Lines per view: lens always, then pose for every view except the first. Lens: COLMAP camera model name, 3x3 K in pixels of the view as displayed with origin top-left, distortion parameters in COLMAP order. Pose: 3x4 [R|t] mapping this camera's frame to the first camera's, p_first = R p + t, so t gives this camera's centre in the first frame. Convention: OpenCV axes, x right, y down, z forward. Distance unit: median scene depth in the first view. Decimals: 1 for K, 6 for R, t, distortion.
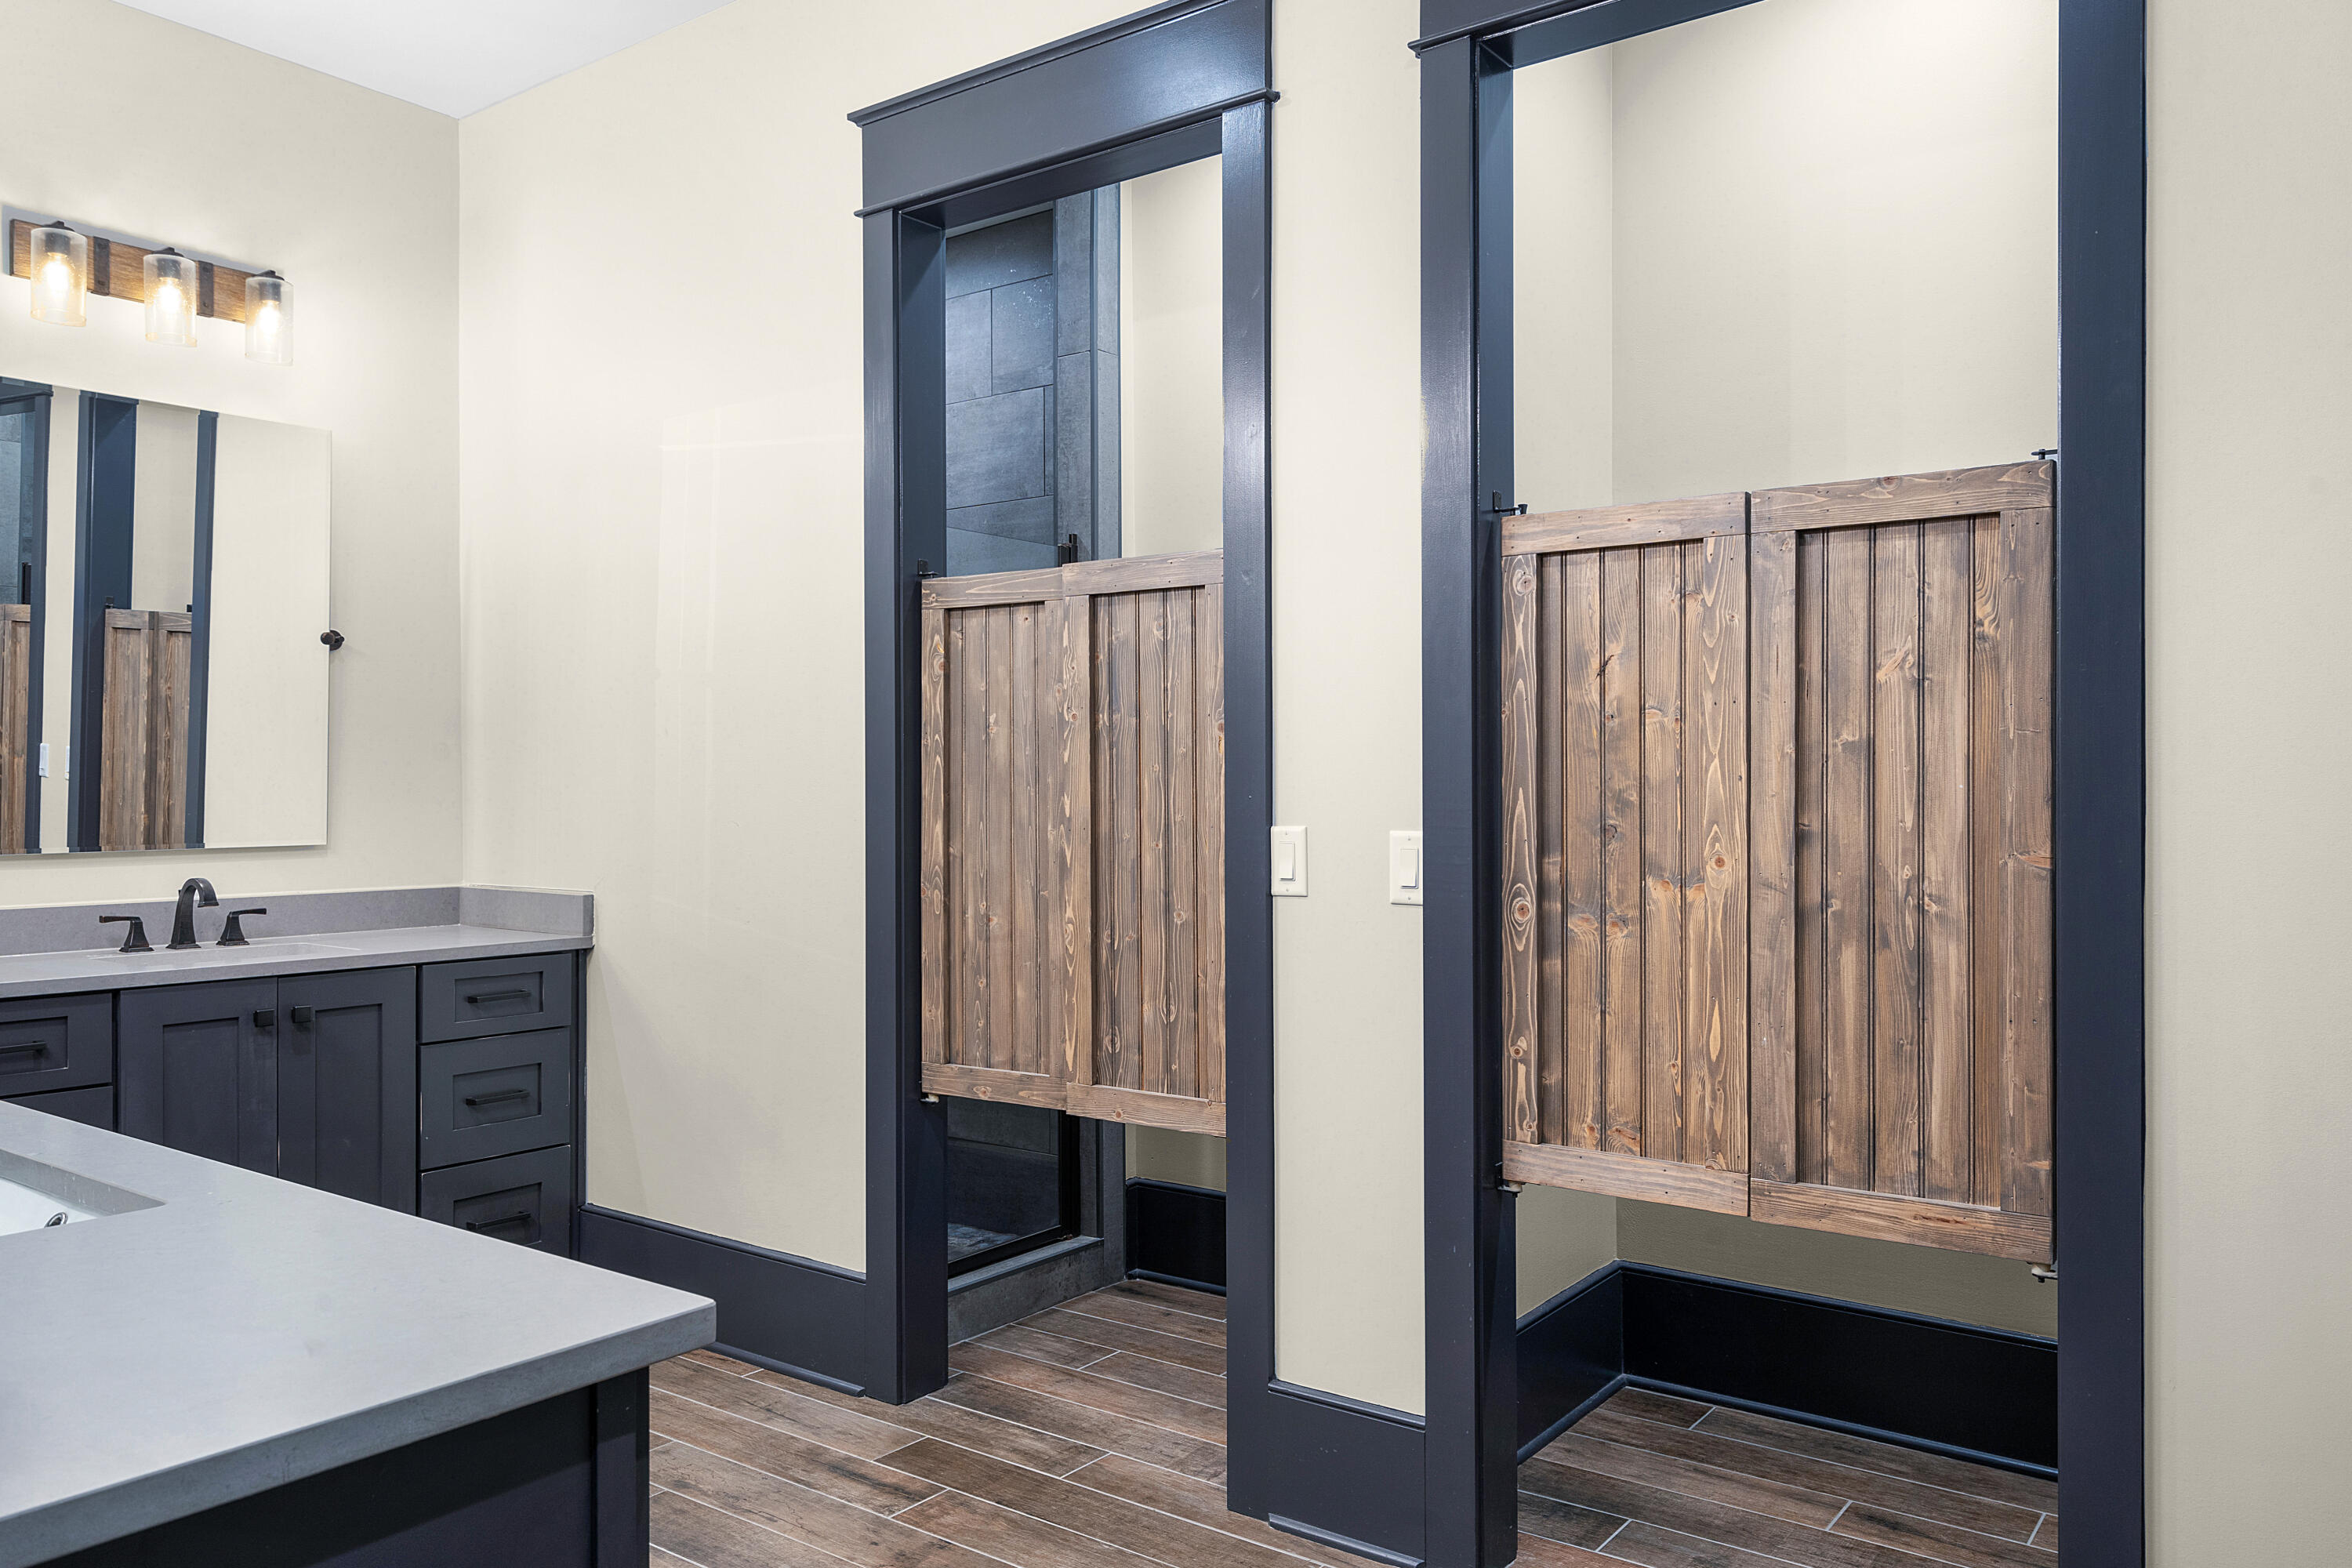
lens RADIAL K [[1666.7, 0, 1176.0], [0, 1666.7, 784.0], [0, 0, 1]] dist [-0.005707, -0.002946]
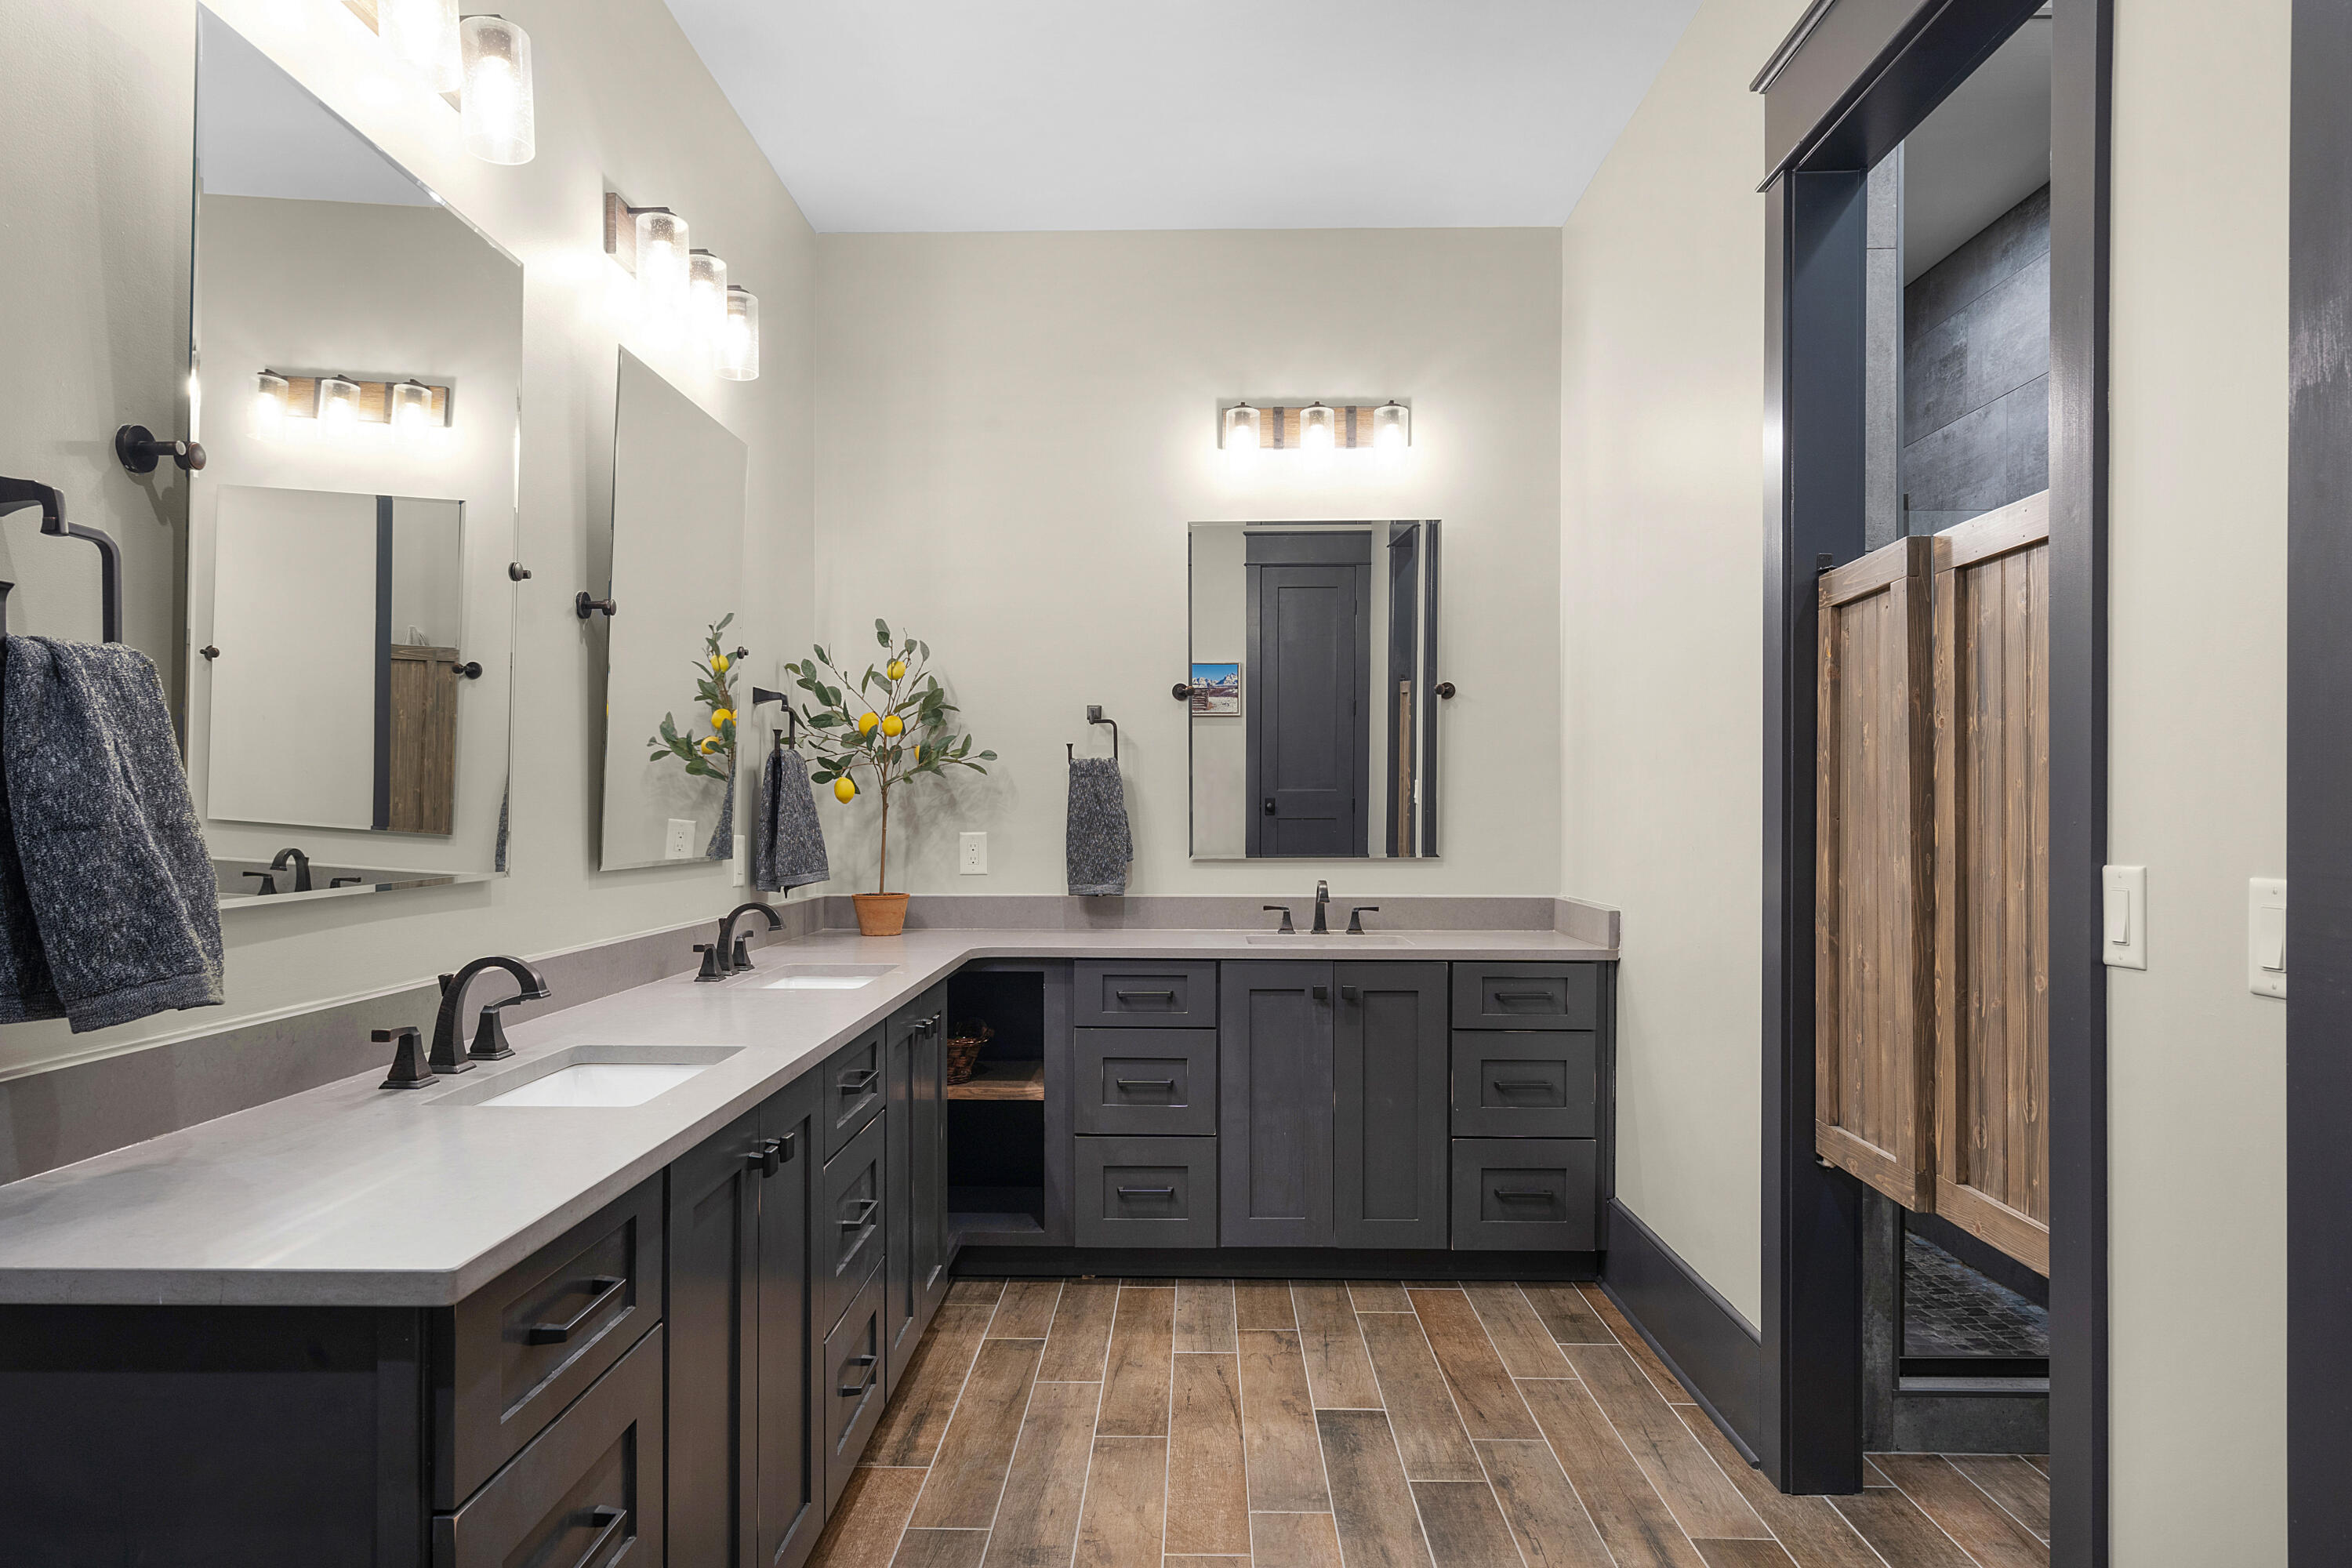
lens RADIAL K [[1405.9, 0, 1175.8], [0, 1405.9, 818.3], [0, 0, 1]] dist [0.002263, 0.001125]
pose [[0.581336, 0.004545, -0.813651, 0.262949], [-0.000381, 0.999986, 0.005313, 0.002388], [0.813663, -0.002779, 0.581330, 0.288774]]
